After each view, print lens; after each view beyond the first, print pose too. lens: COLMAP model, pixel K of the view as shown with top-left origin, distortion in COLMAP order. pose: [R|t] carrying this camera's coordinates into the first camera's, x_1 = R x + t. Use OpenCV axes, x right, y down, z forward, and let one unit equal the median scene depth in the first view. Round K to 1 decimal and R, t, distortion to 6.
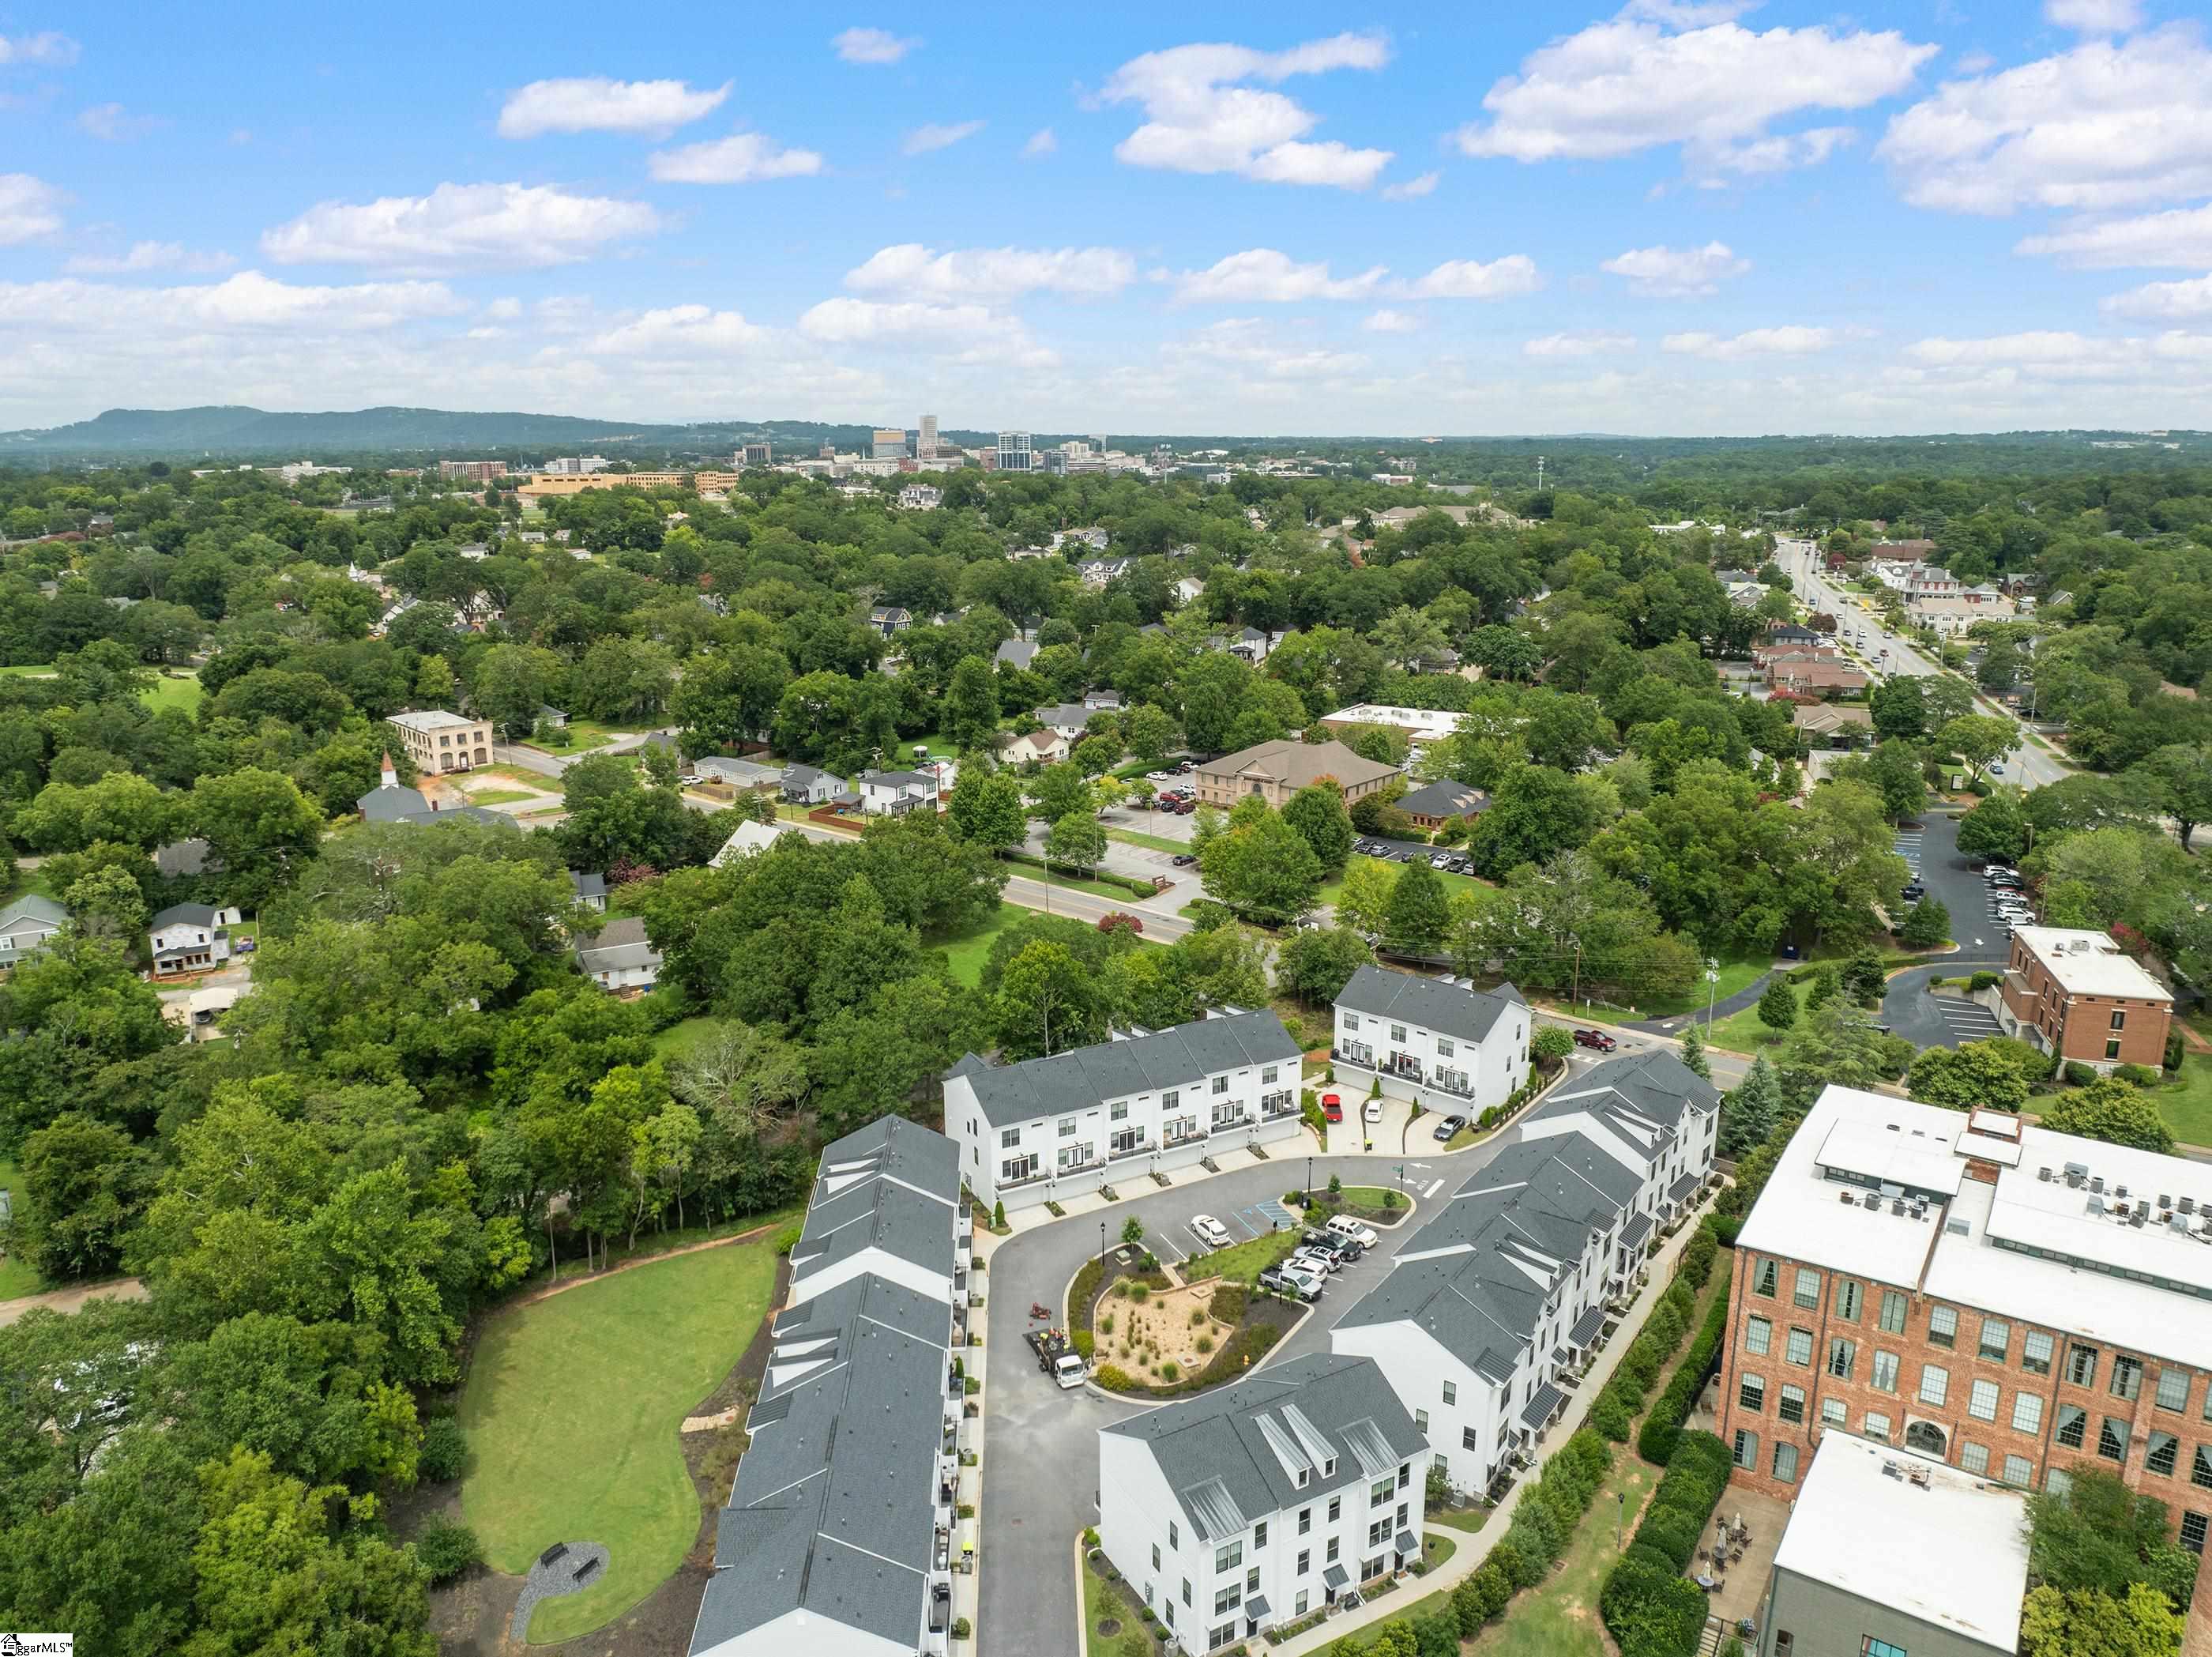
lens RADIAL K [[1637.0, 0, 1106.0], [0, 1637.0, 828.5], [0, 0, 1]] dist [-0.005227, -0.006150]
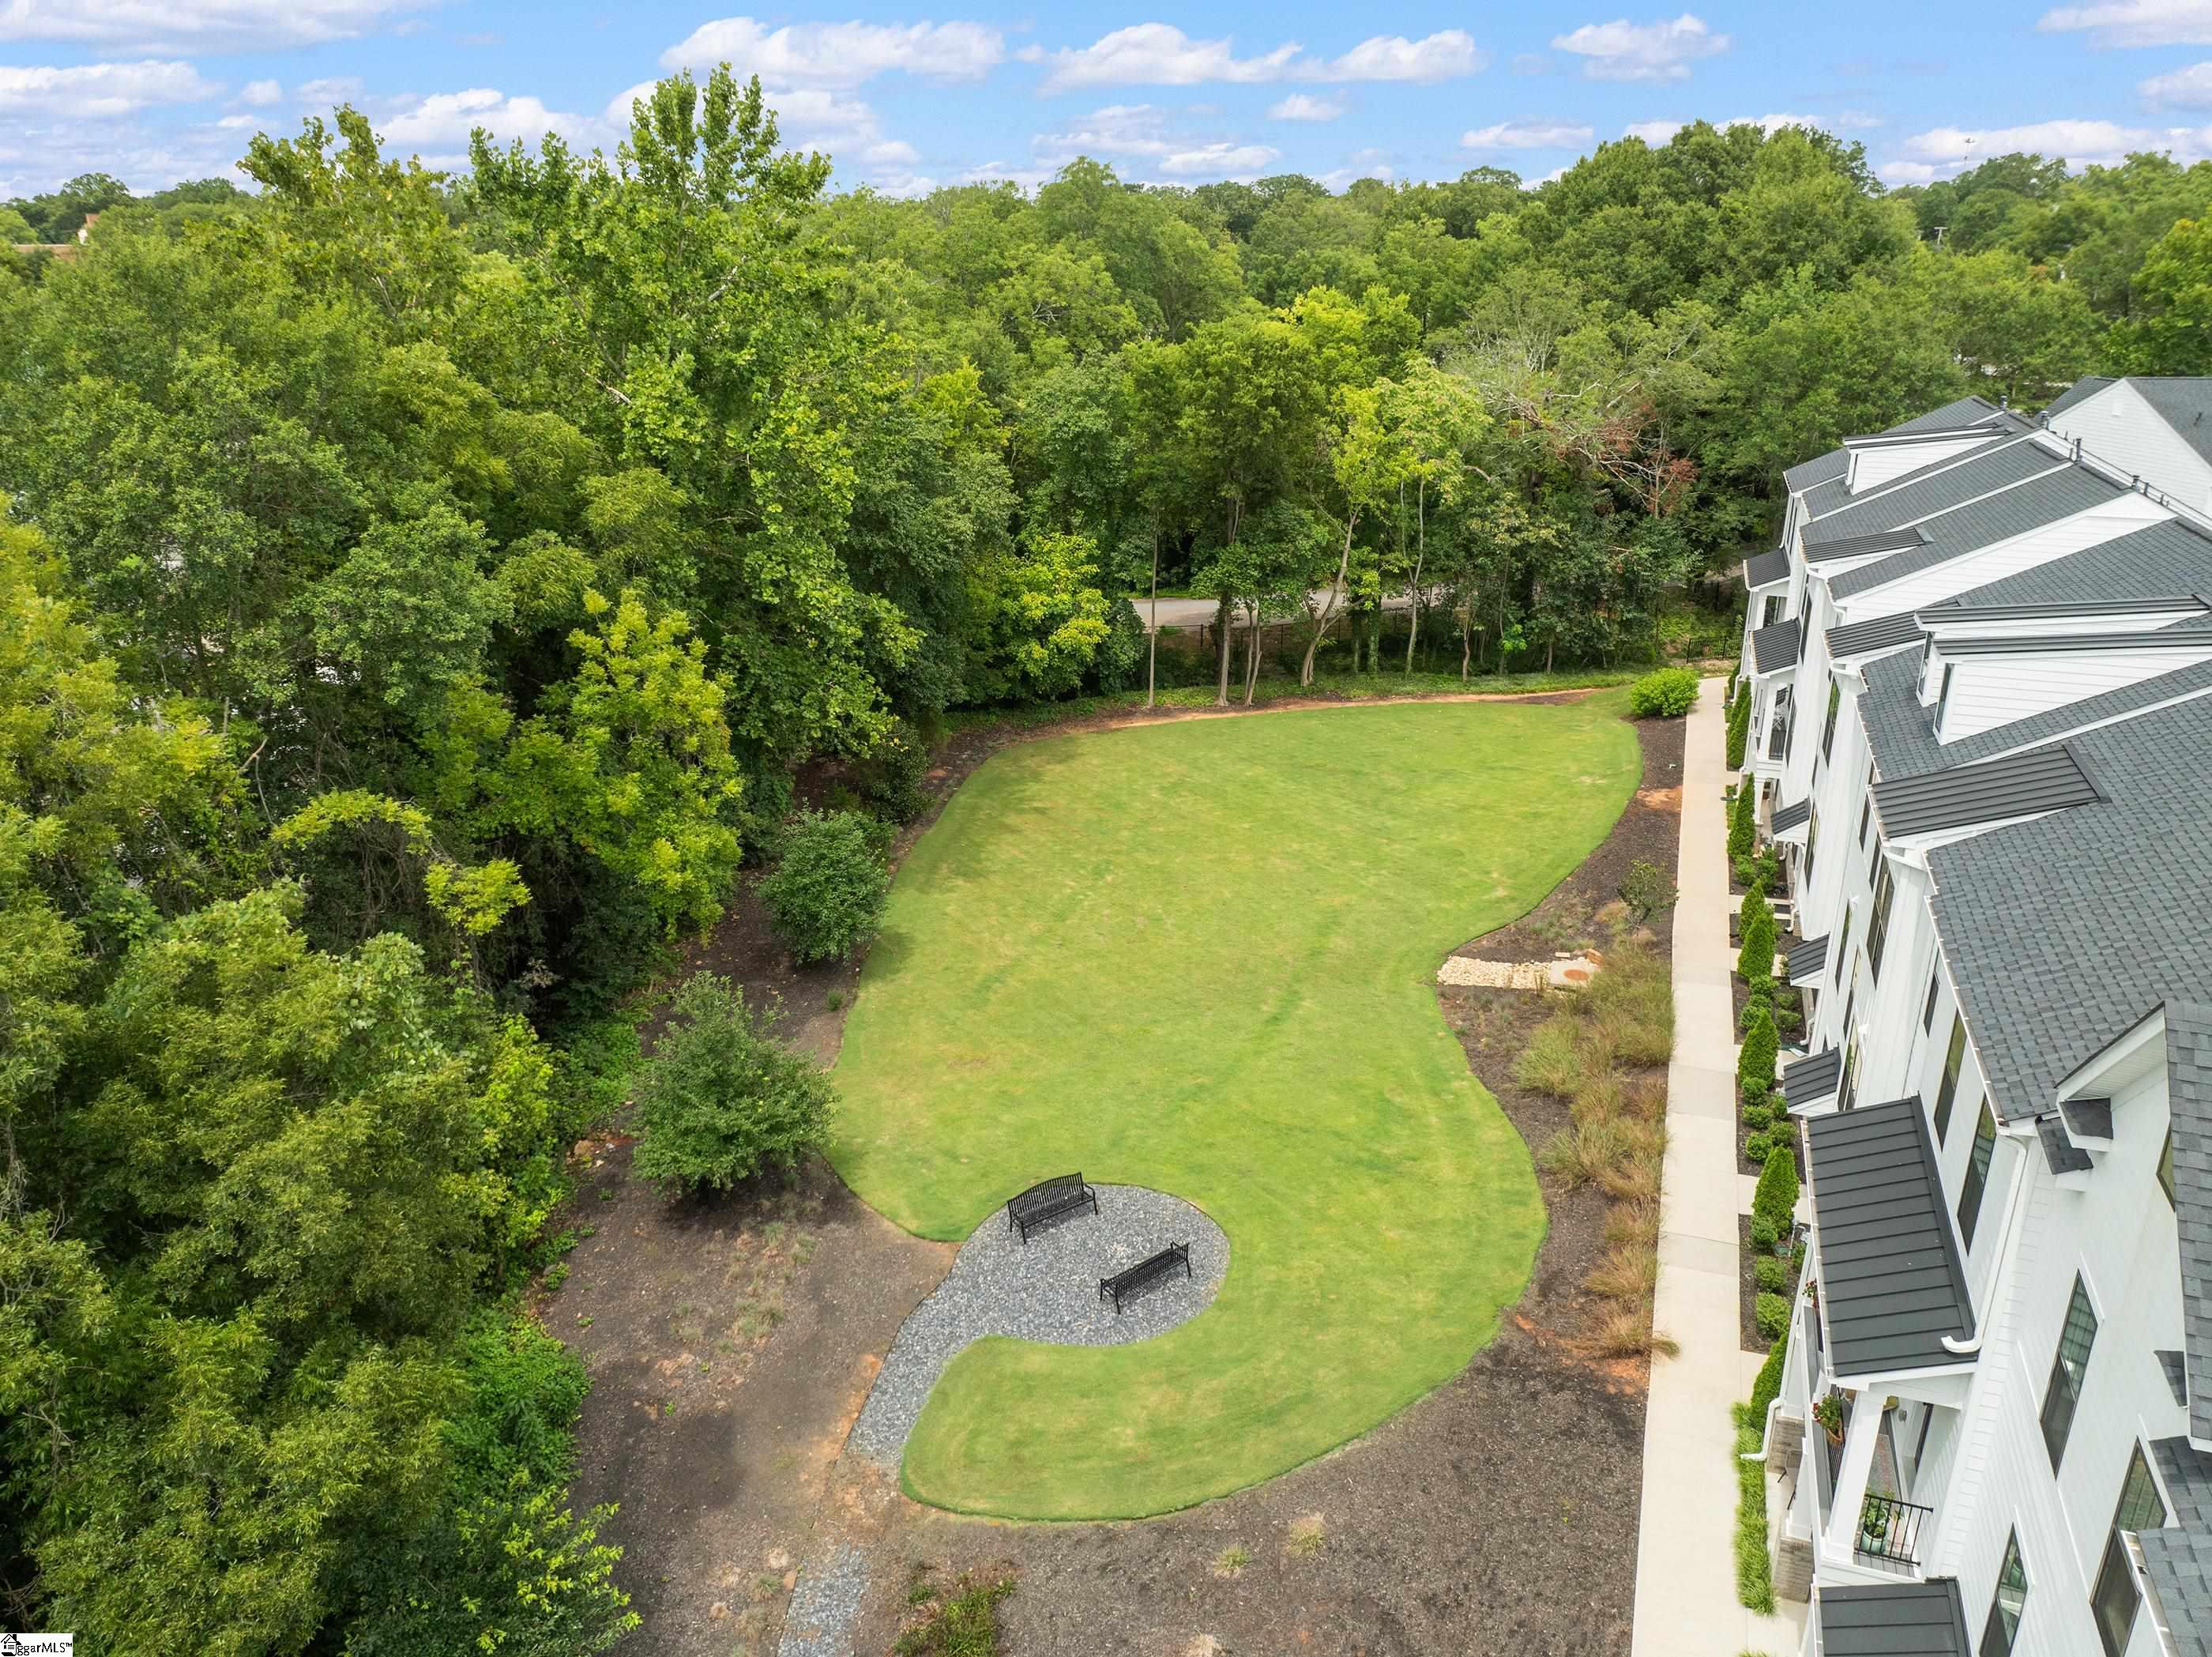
lens RADIAL K [[1637.0, 0, 1106.0], [0, 1637.0, 828.5], [0, 0, 1]] dist [-0.005227, -0.006150]
pose [[0.924633, 0.139322, -0.354462, -0.217841], [-0.101661, 0.987206, 0.122836, 0.317850], [0.367040, -0.077543, 0.926967, 0.686317]]
